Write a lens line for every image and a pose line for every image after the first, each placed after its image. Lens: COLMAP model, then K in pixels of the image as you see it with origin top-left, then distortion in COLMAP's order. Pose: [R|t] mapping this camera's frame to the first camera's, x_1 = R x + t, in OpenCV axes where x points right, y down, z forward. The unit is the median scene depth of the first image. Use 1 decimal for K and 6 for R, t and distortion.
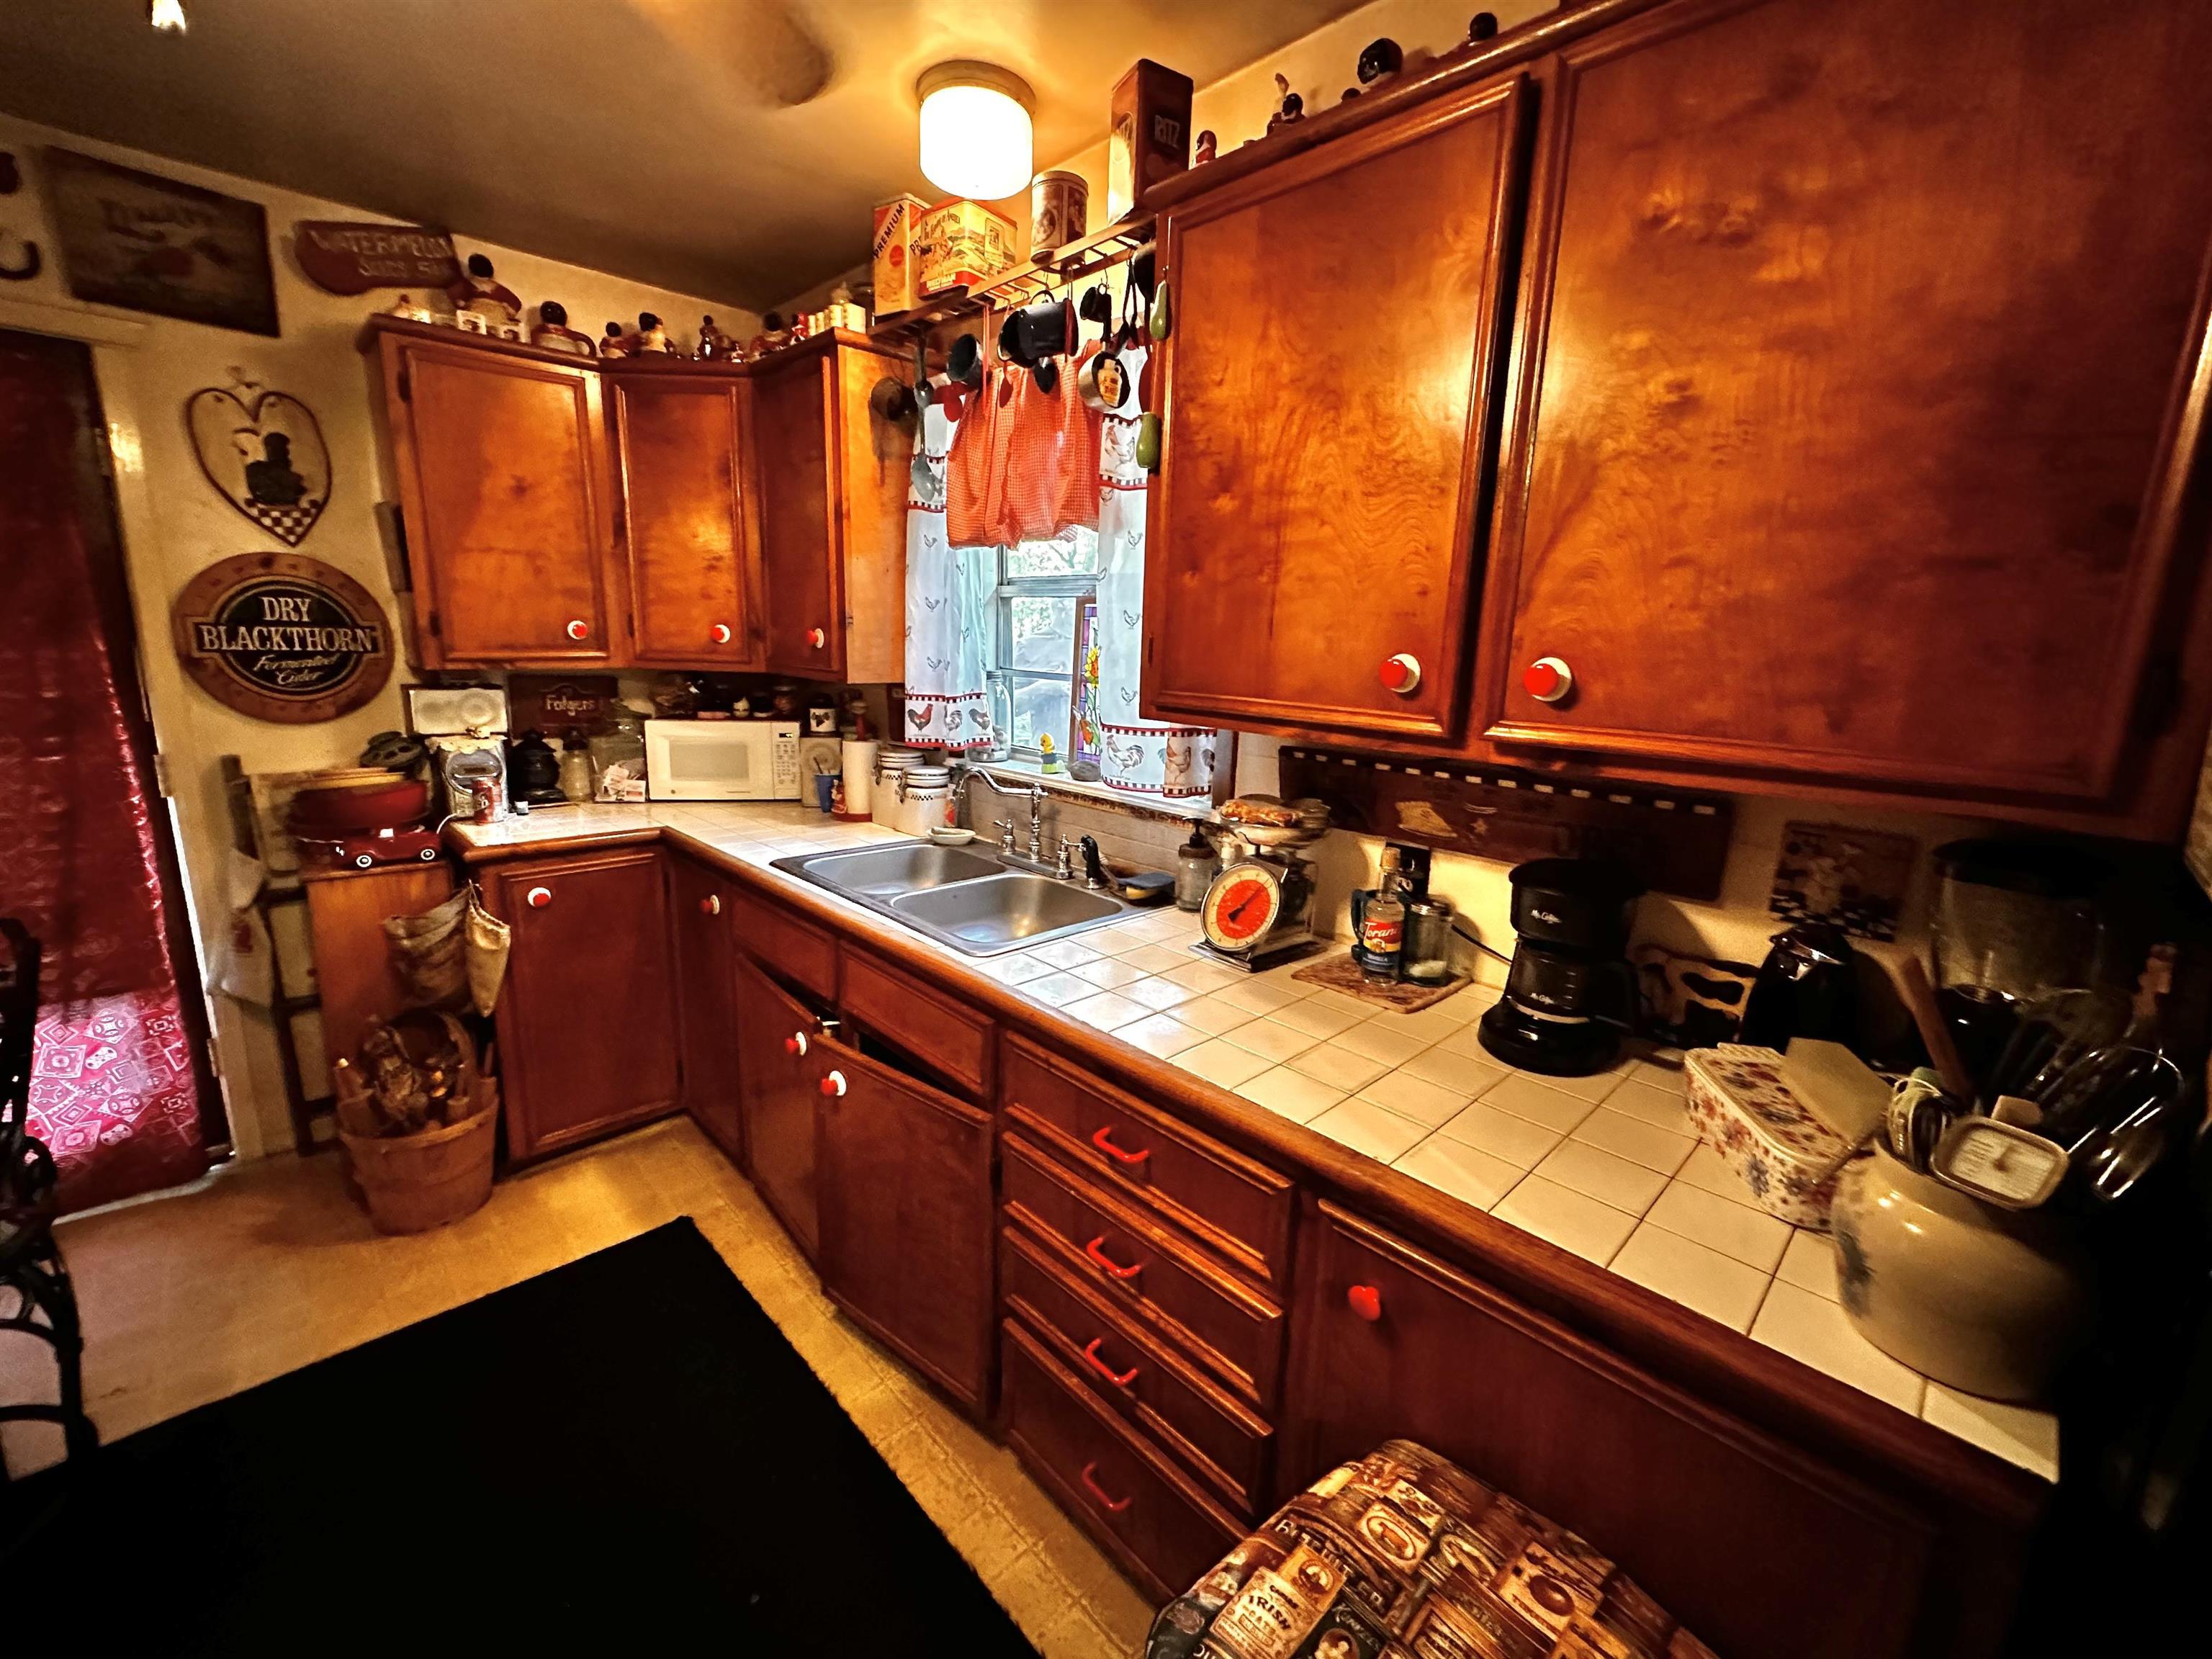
lens RADIAL K [[895.2, 0, 1119.3], [0, 895.2, 814.4], [0, 0, 1]] dist [-0.001357, 0.000703]
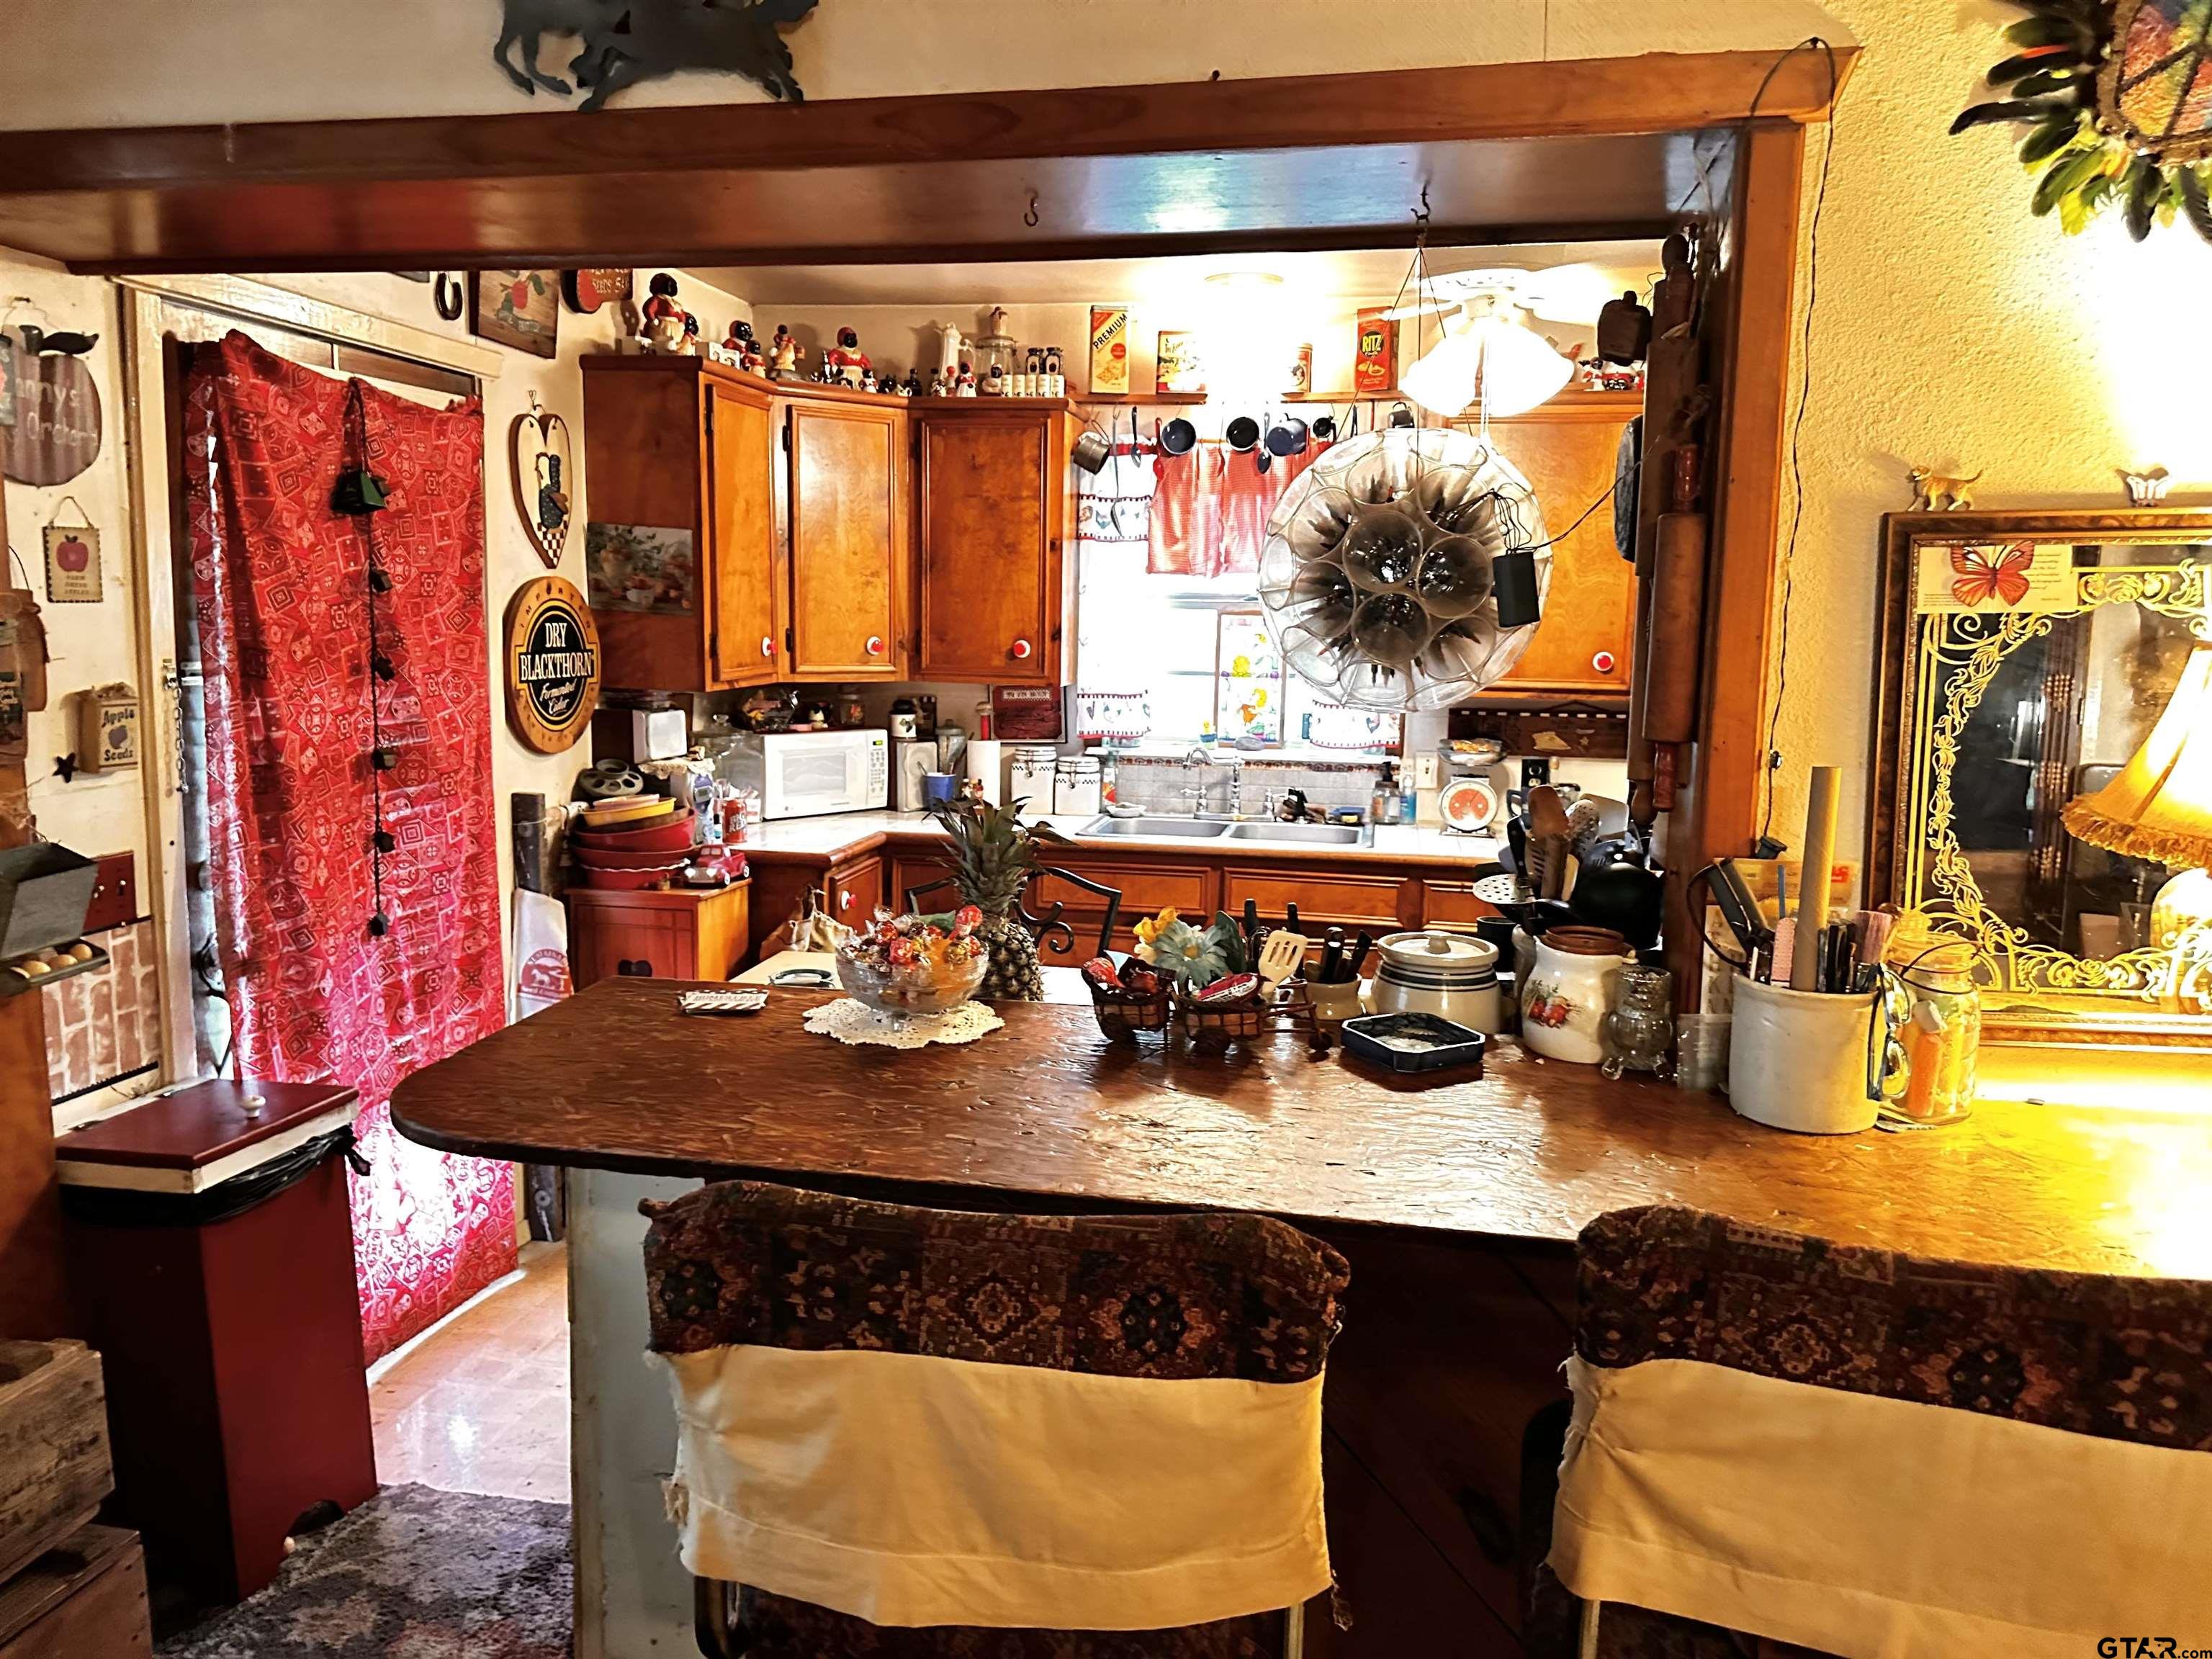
lens RADIAL K [[1571.8, 0, 1094.7], [0, 1571.8, 827.6], [0, 0, 1]] dist [0.044818, -0.045824]
pose [[0.811048, -0.096816, 0.576913, -1.466813], [0.121965, 0.992522, -0.004900, 0.052418], [-0.572124, 0.074338, 0.816791, -0.689862]]
